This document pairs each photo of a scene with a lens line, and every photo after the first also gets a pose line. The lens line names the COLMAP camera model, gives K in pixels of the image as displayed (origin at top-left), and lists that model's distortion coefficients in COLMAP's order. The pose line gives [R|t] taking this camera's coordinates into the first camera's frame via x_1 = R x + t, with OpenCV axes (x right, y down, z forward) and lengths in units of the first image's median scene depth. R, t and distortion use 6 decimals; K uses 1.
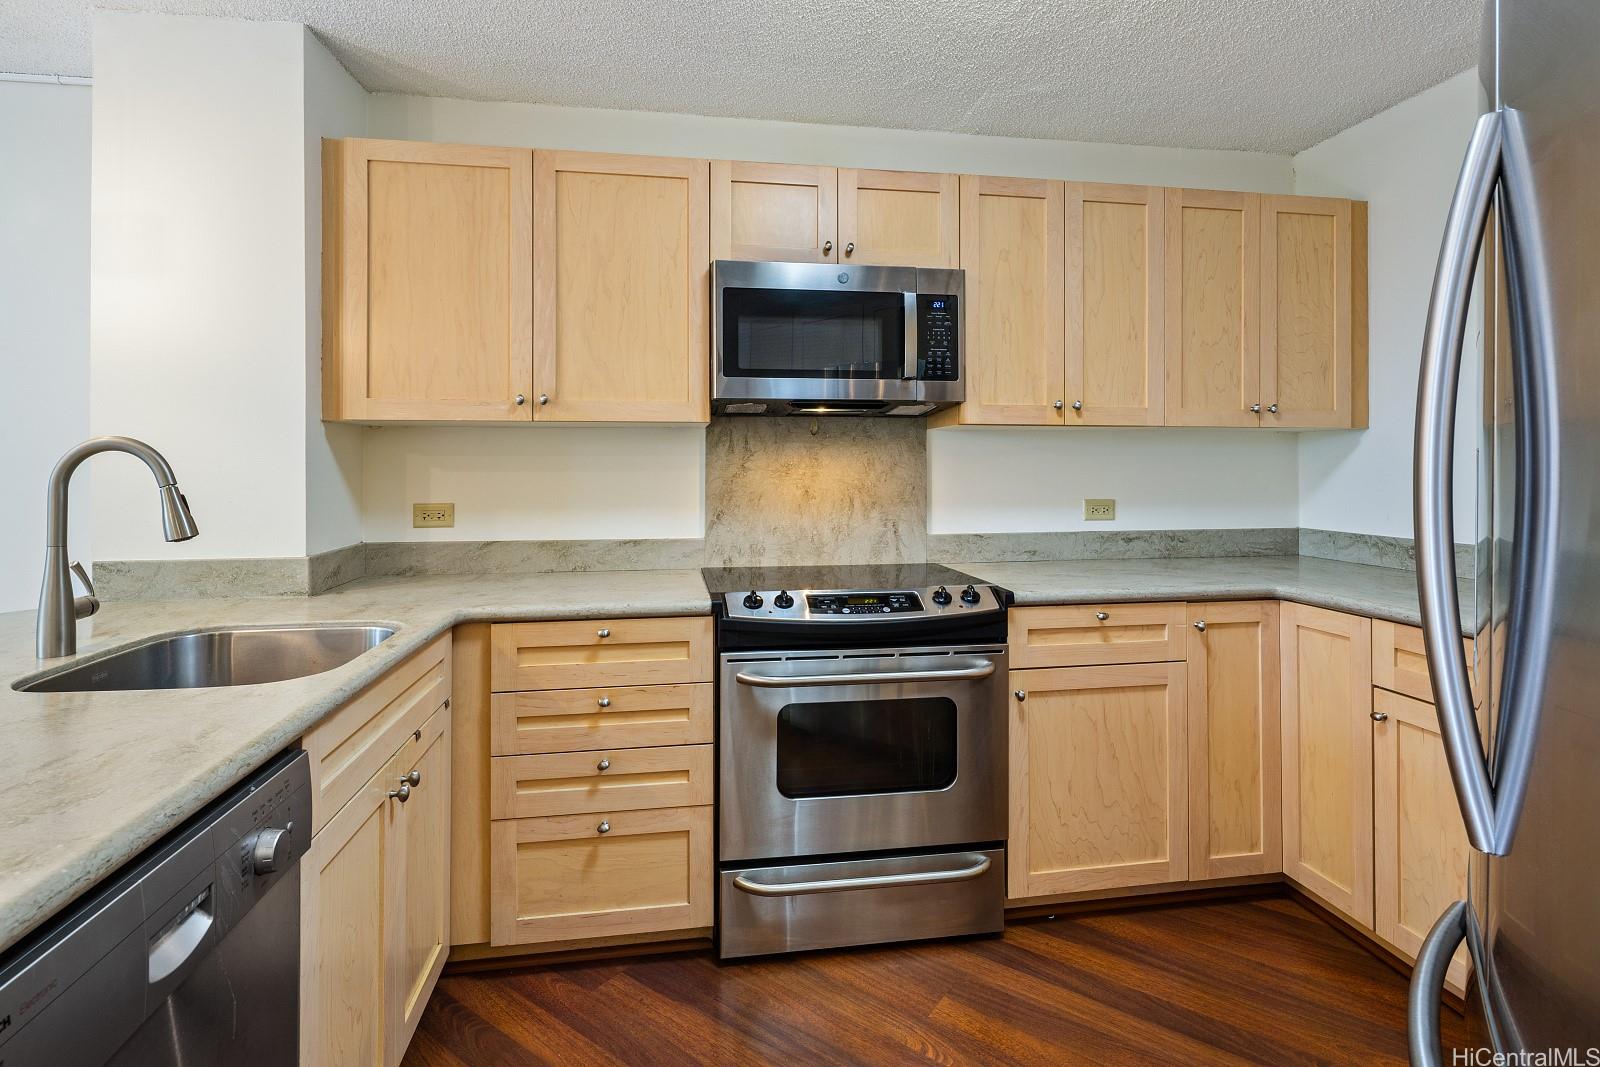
lens RADIAL K [[760.9, 0, 778.2], [0, 760.9, 461.4], [0, 0, 1]] dist [-0.000588, -0.000705]
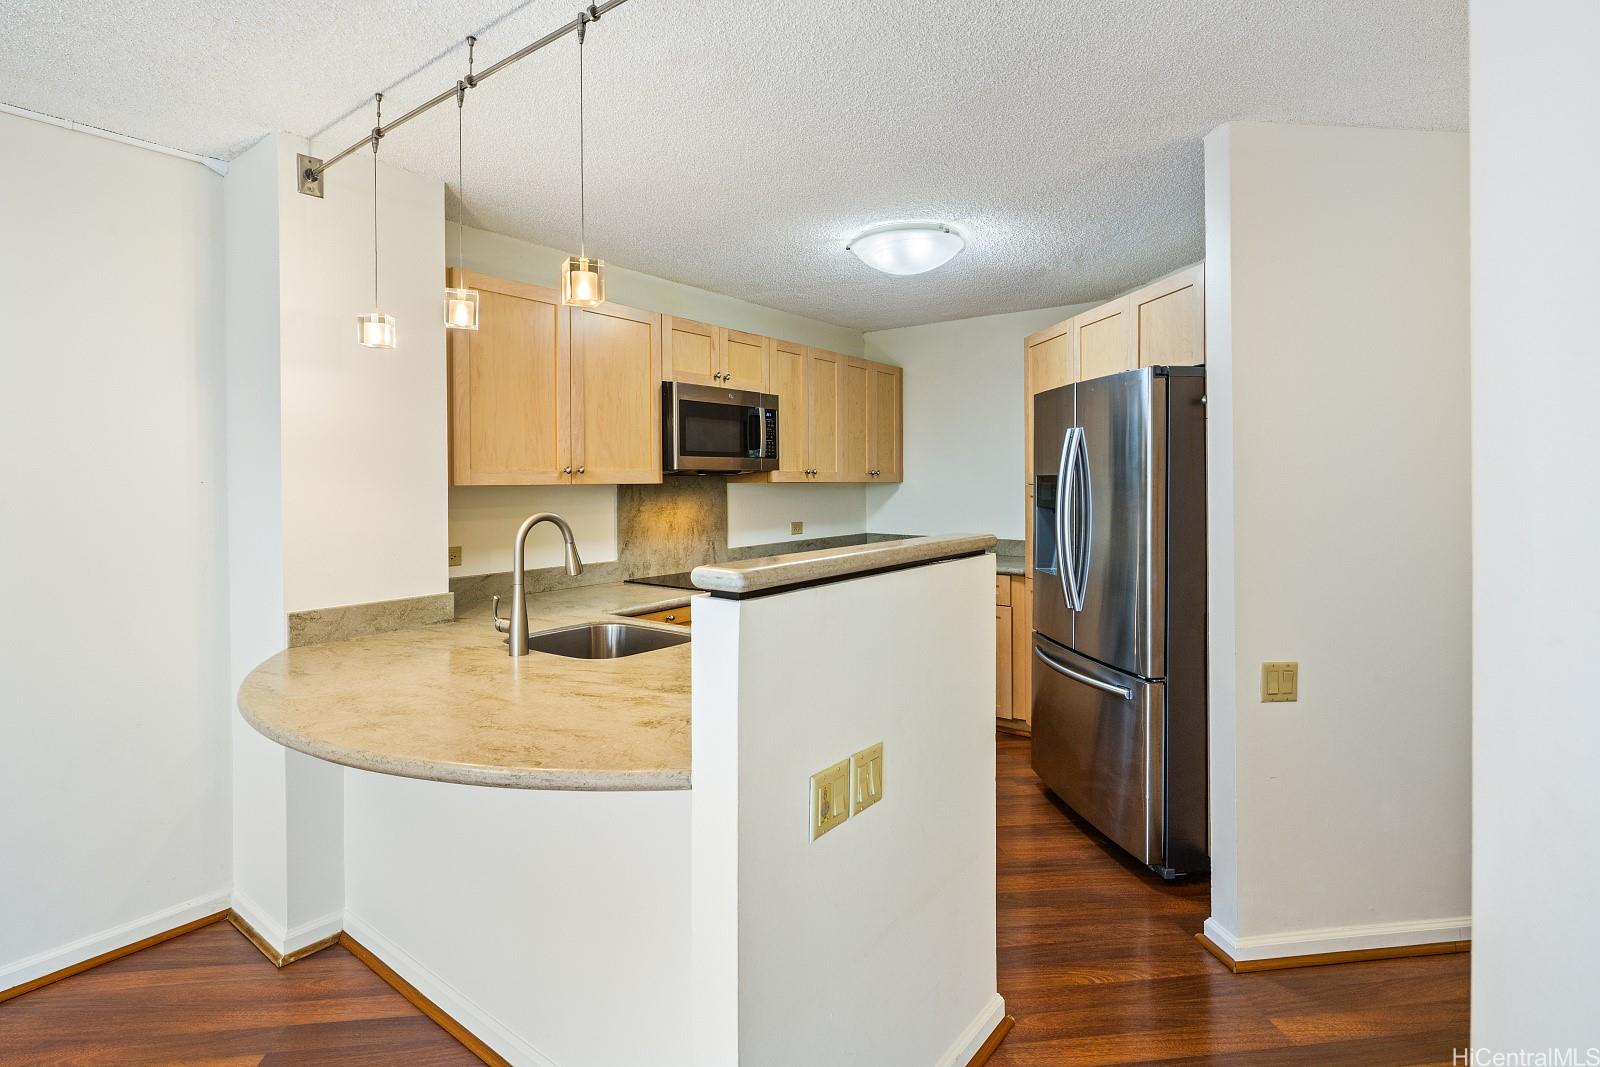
lens RADIAL K [[779.2, 0, 794.3], [0, 779.2, 470.5], [0, 0, 1]] dist [0.004588, -0.000089]
pose [[0.723644, 0.005287, 0.690154, -1.035426], [0.000995, 0.999962, -0.008704, -0.066431], [-0.690173, 0.006985, 0.723611, -0.351189]]
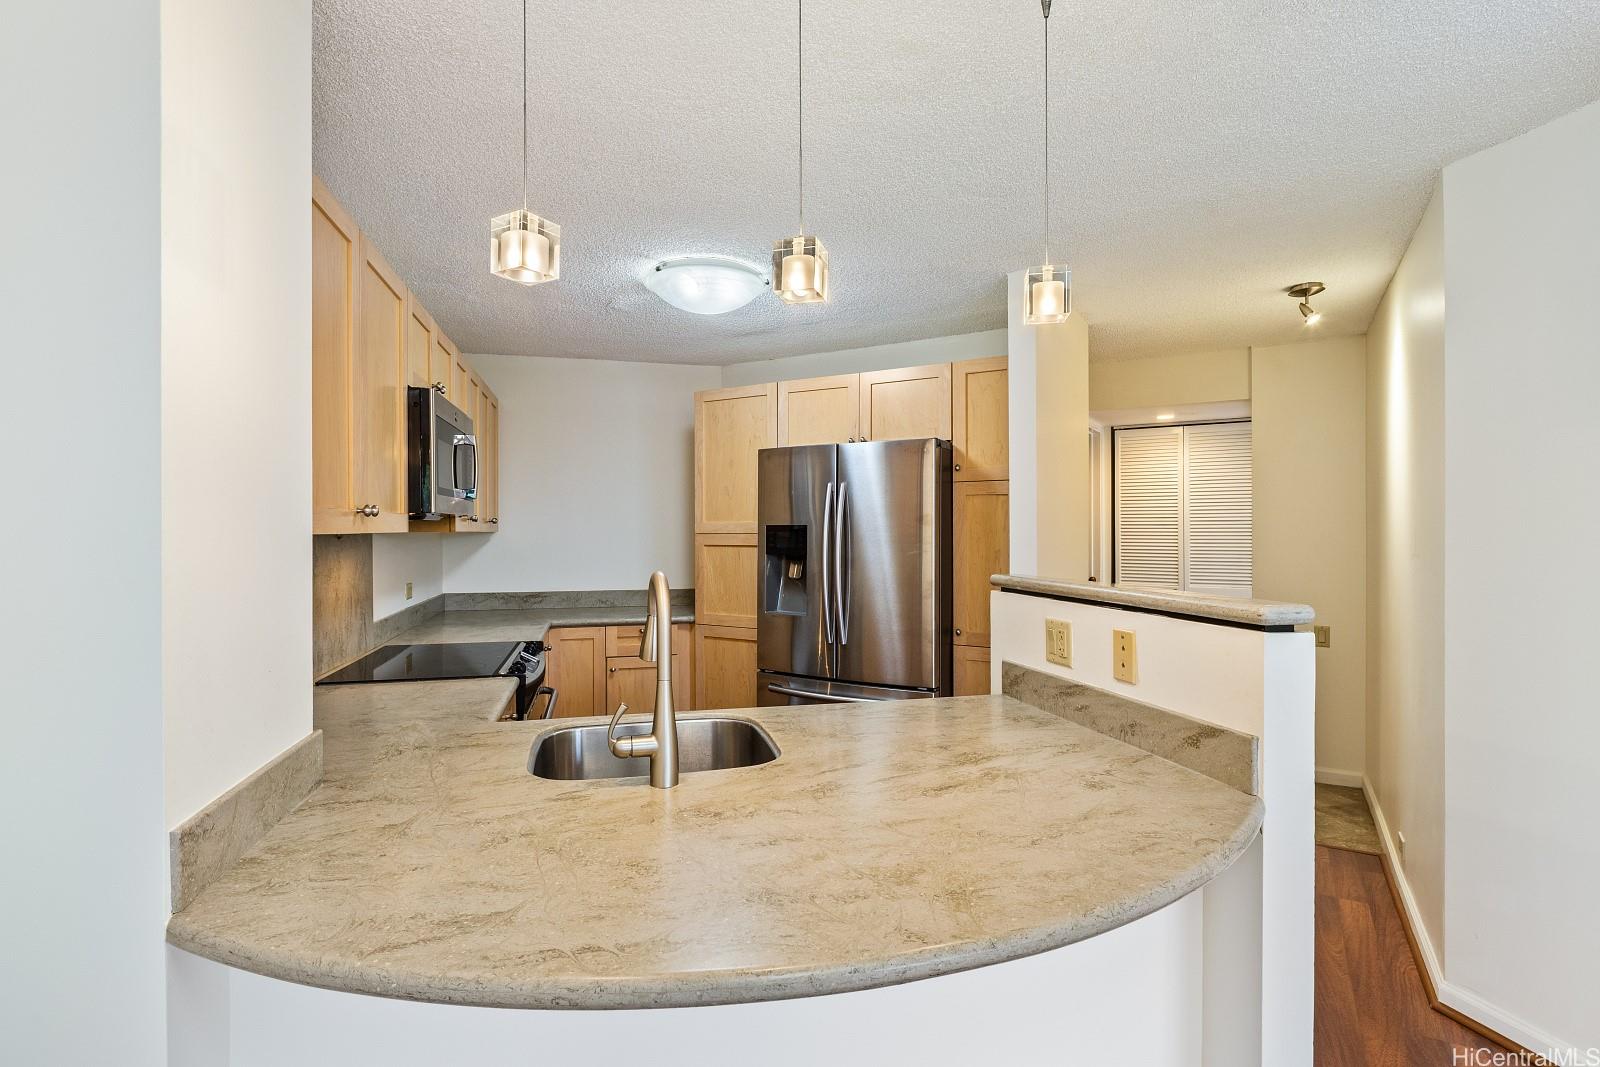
lens RADIAL K [[774.4, 0, 800.0], [0, 774.4, 533.5], [0, 0, 1]] dist [-0.000127, -0.000364]
pose [[-0.086251, -0.002944, 0.996269, -1.271064], [-0.004025, 0.999989, 0.002606, -0.056546], [-0.996265, -0.003785, -0.086262, 0.562611]]
